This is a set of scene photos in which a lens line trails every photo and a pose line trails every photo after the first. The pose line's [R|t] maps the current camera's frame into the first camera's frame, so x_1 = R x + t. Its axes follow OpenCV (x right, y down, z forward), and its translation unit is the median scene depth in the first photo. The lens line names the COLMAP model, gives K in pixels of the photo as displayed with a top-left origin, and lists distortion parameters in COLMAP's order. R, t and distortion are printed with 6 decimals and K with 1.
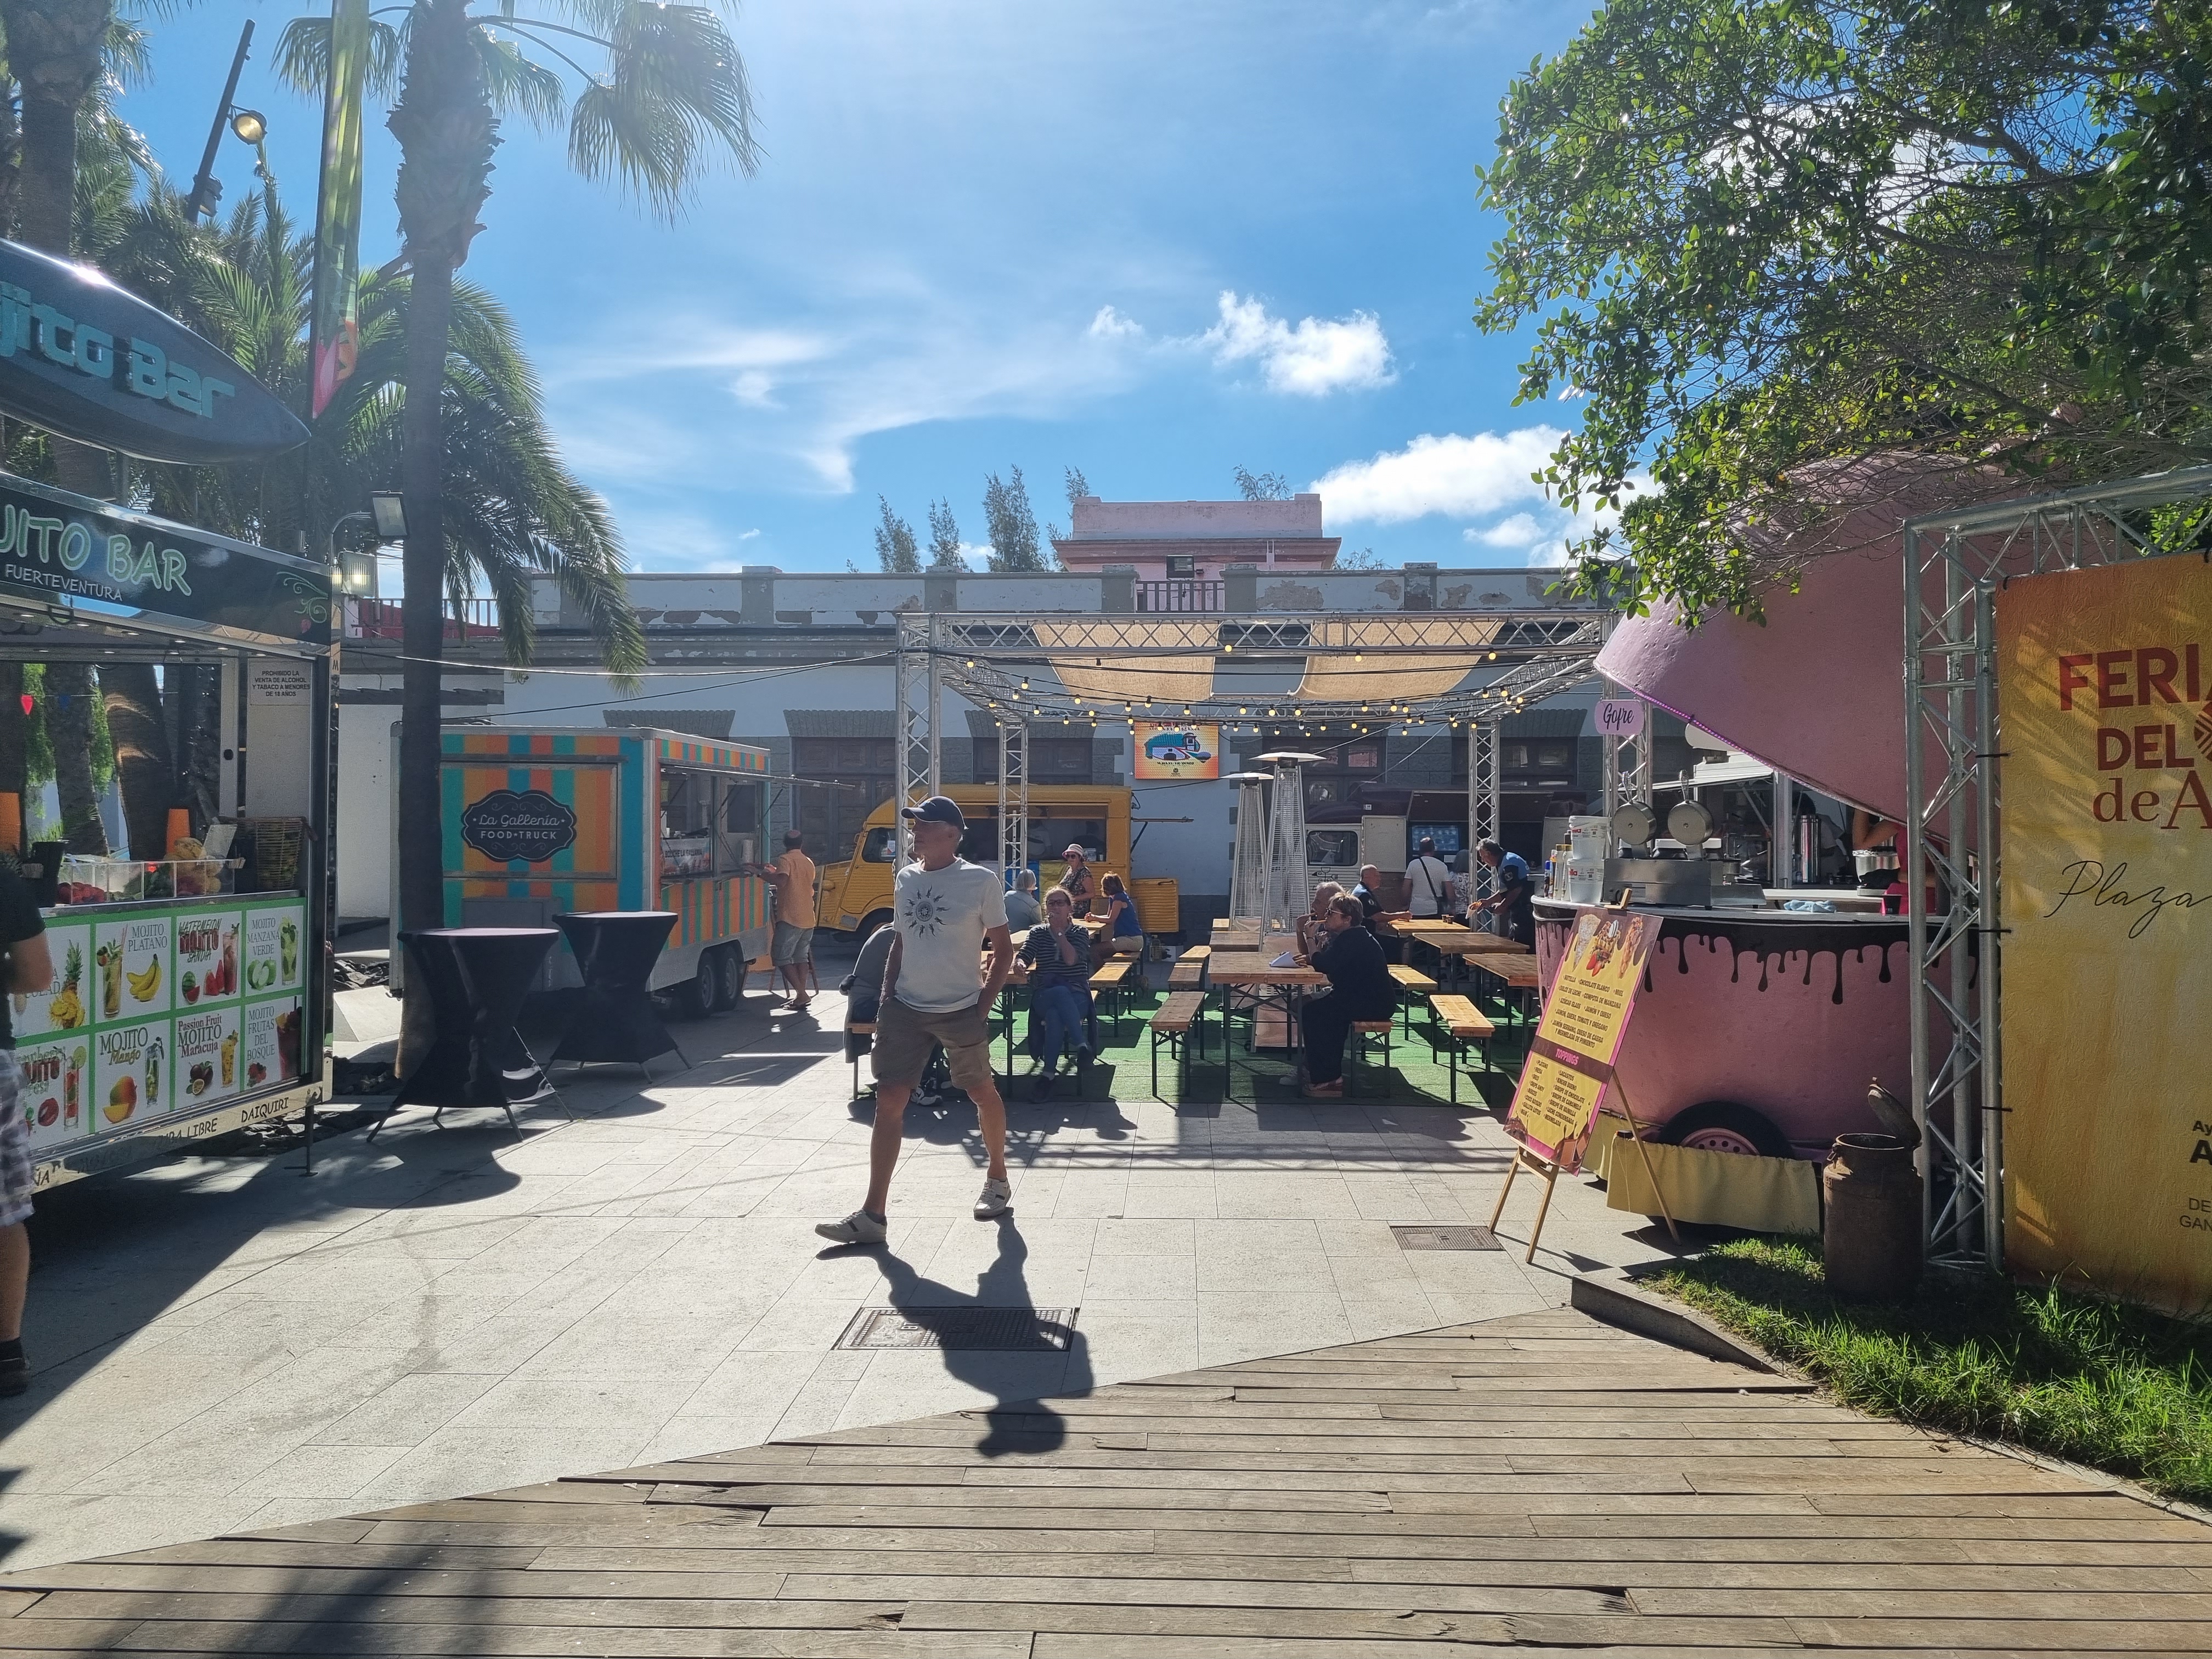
lens RADIAL K [[1773.1, 0, 1151.0], [0, 1773.1, 831.8], [0, 0, 1]] dist [0.103492, -0.101374]
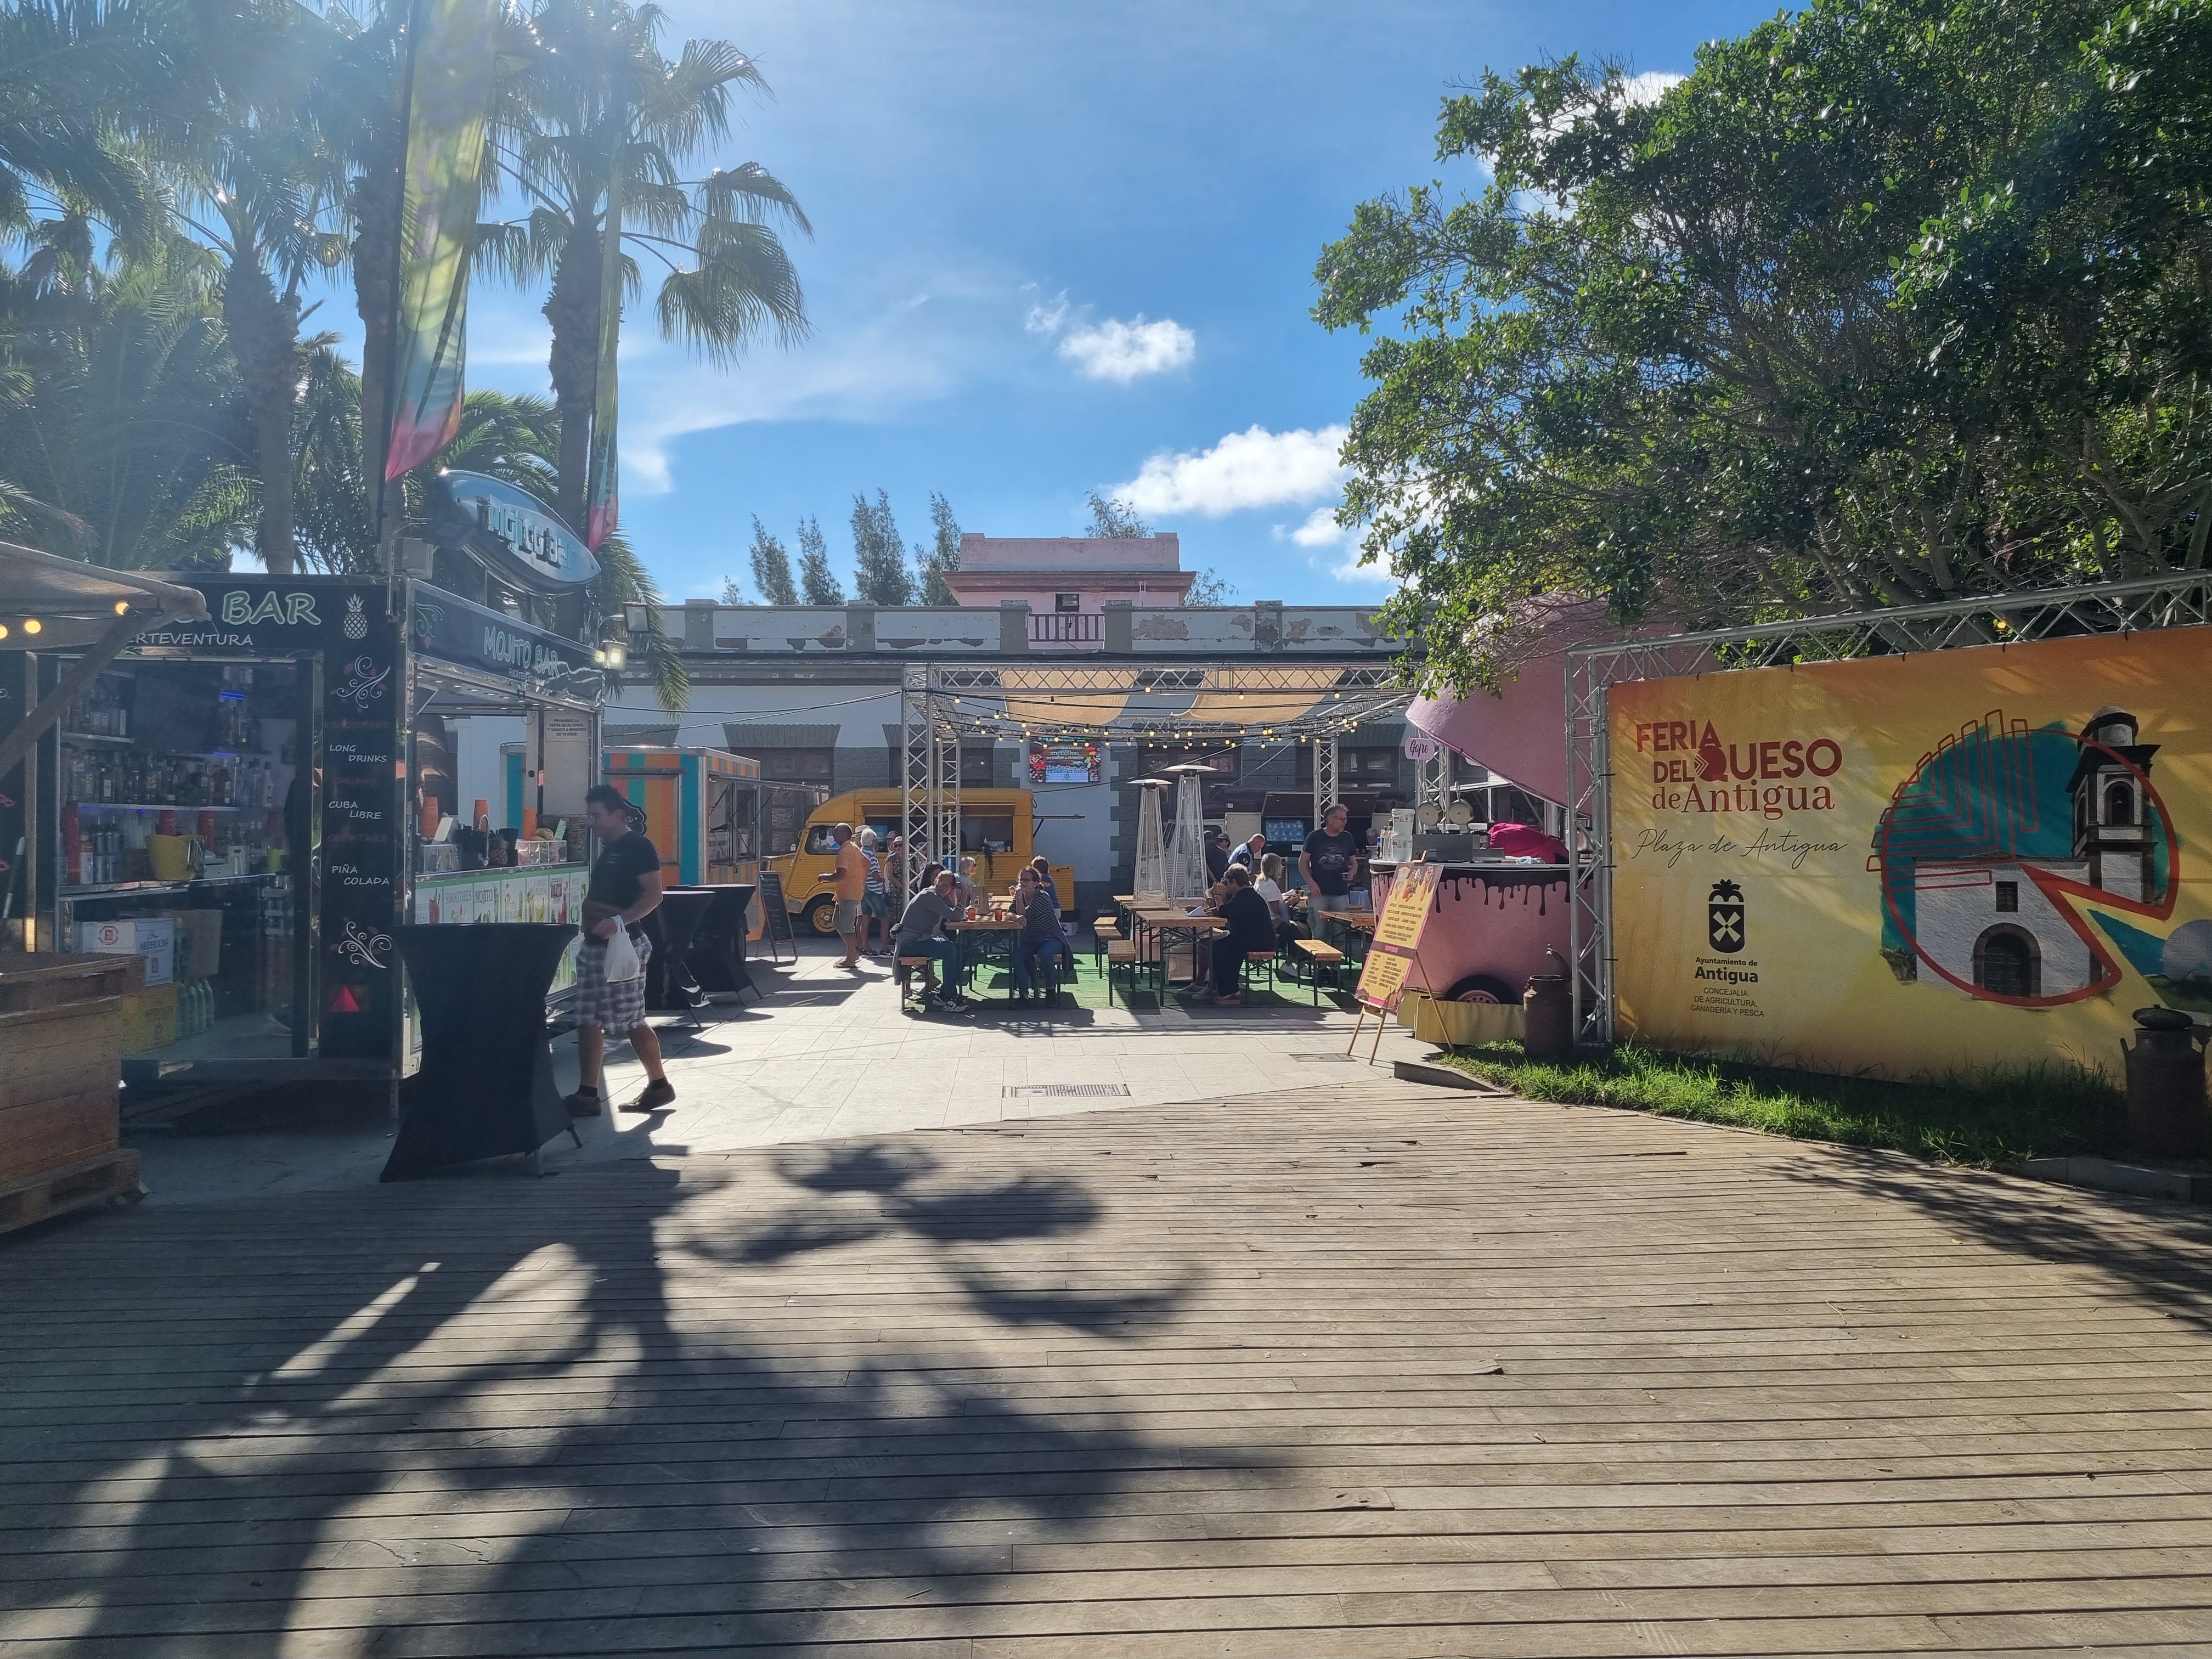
lens RADIAL K [[1773.1, 0, 1151.0], [0, 1773.1, 831.8], [0, 0, 1]] dist [0.103492, -0.101374]
pose [[0.995422, -0.007081, 0.095313, -0.108974], [0.007085, 0.999975, 0.000297, 0.007801], [-0.095312, 0.000380, 0.995447, -0.465293]]
